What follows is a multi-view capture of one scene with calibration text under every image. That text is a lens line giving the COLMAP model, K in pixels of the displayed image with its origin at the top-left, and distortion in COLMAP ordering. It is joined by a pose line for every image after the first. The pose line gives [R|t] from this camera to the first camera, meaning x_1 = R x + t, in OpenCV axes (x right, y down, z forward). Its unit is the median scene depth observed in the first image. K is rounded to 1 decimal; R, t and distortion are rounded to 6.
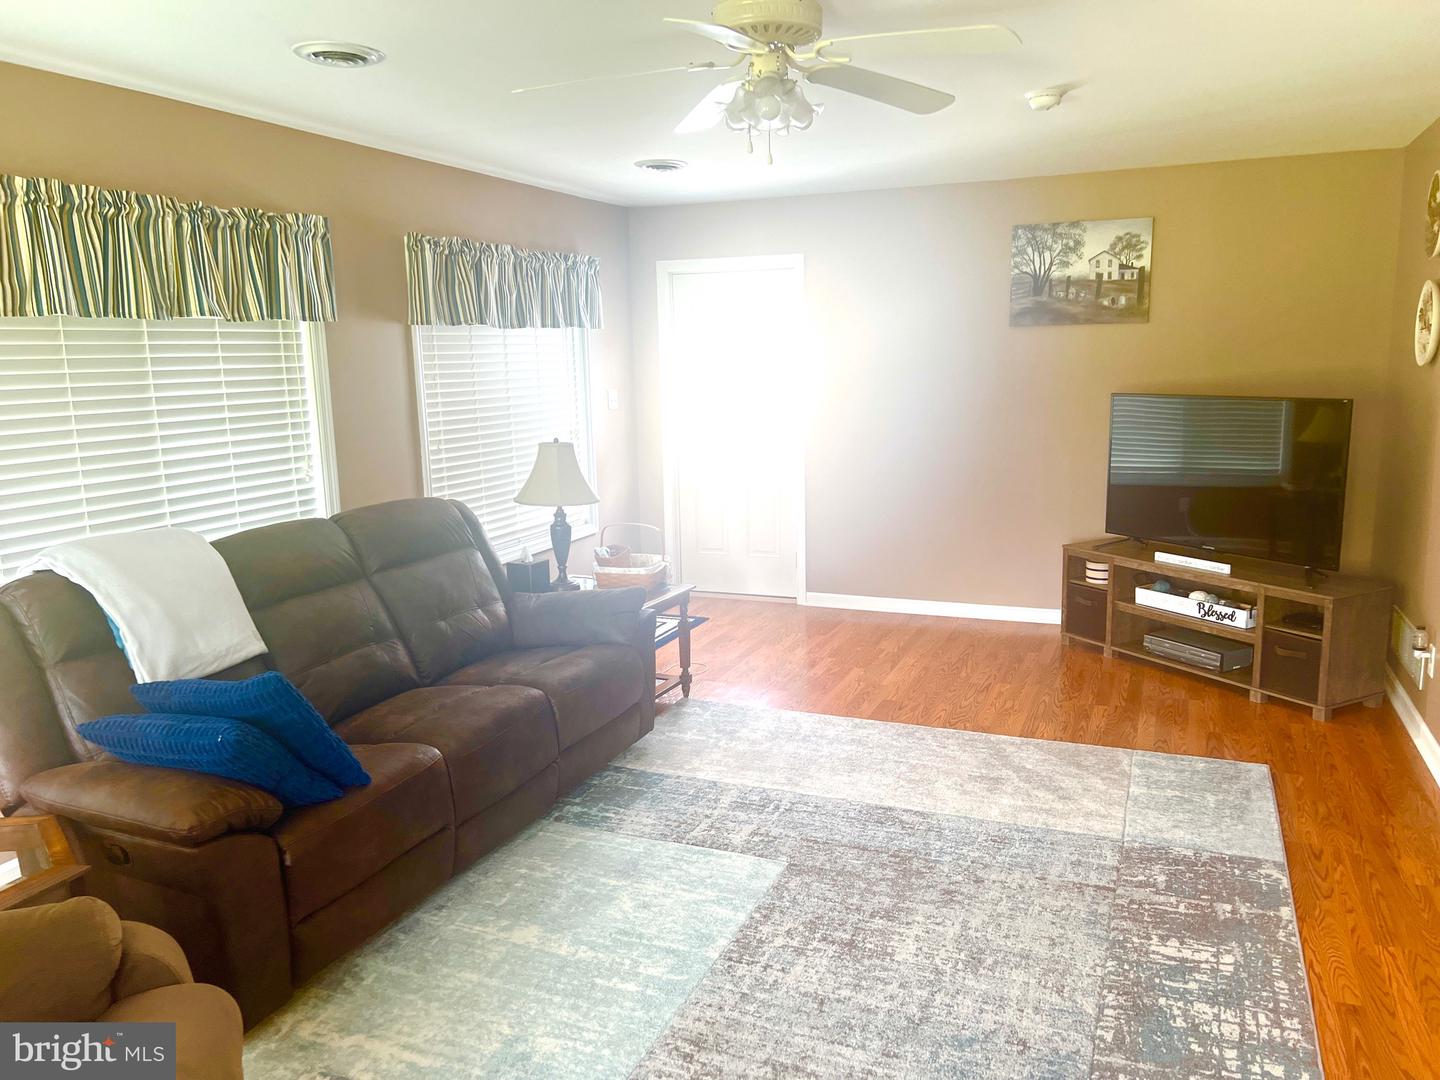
lens RADIAL K [[1096.4, 0, 741.0], [0, 1096.4, 545.6], [0, 0, 1]] dist [0.059962, -0.065578]
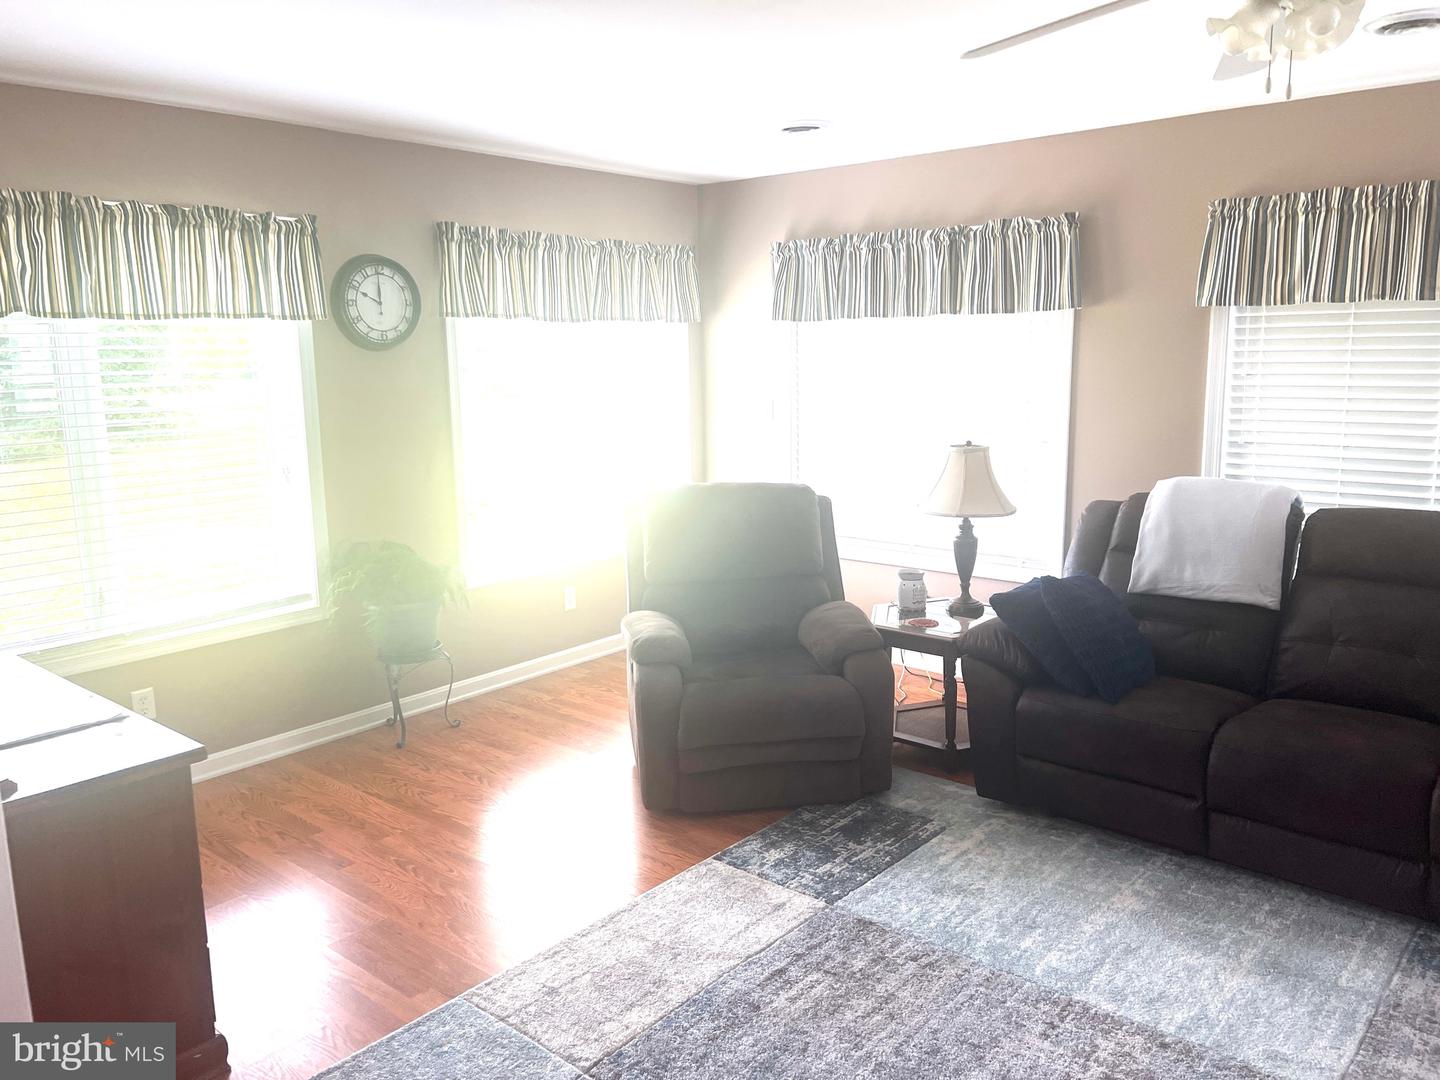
lens RADIAL K [[1096.4, 0, 741.0], [0, 1096.4, 545.6], [0, 0, 1]] dist [0.059962, -0.065578]
pose [[-0.310389, 0.191303, -0.931162, 0.490569], [-0.154933, 0.956263, 0.248105, -0.101139], [0.937899, 0.221276, -0.267174, 0.516345]]
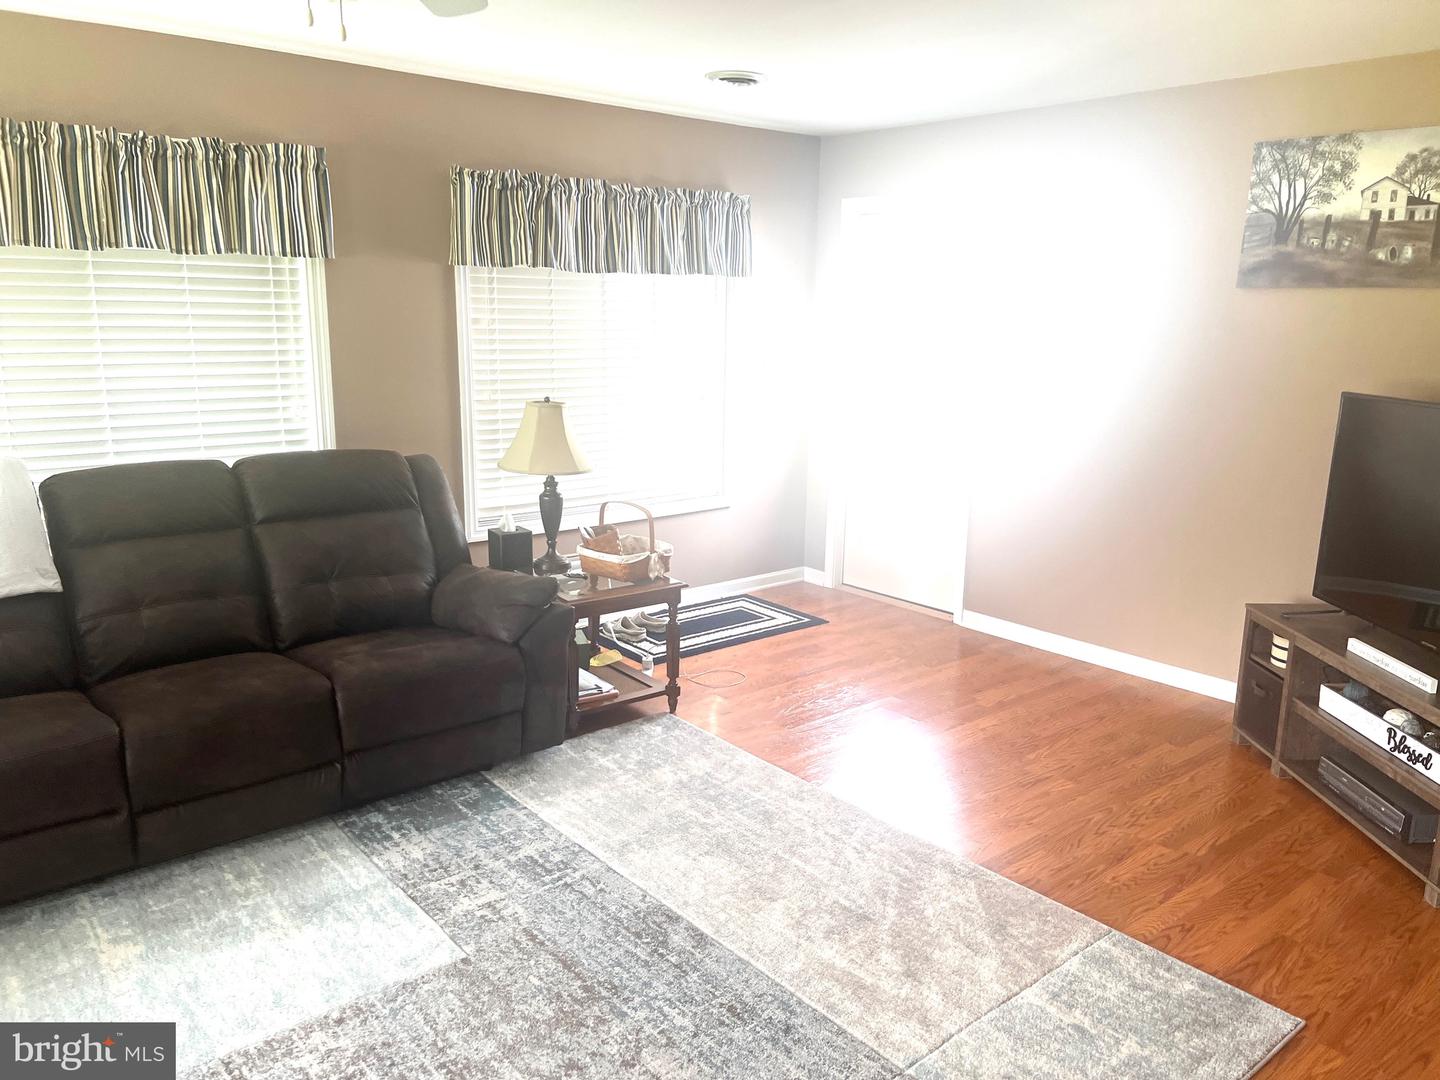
lens RADIAL K [[1096.4, 0, 741.0], [0, 1096.4, 545.6], [0, 0, 1]] dist [0.059962, -0.065578]
pose [[0.885799, 0.134407, -0.444178, 0.355433], [-0.116748, 0.990898, 0.067019, -0.052819], [0.449143, -0.007508, 0.893428, 0.258582]]
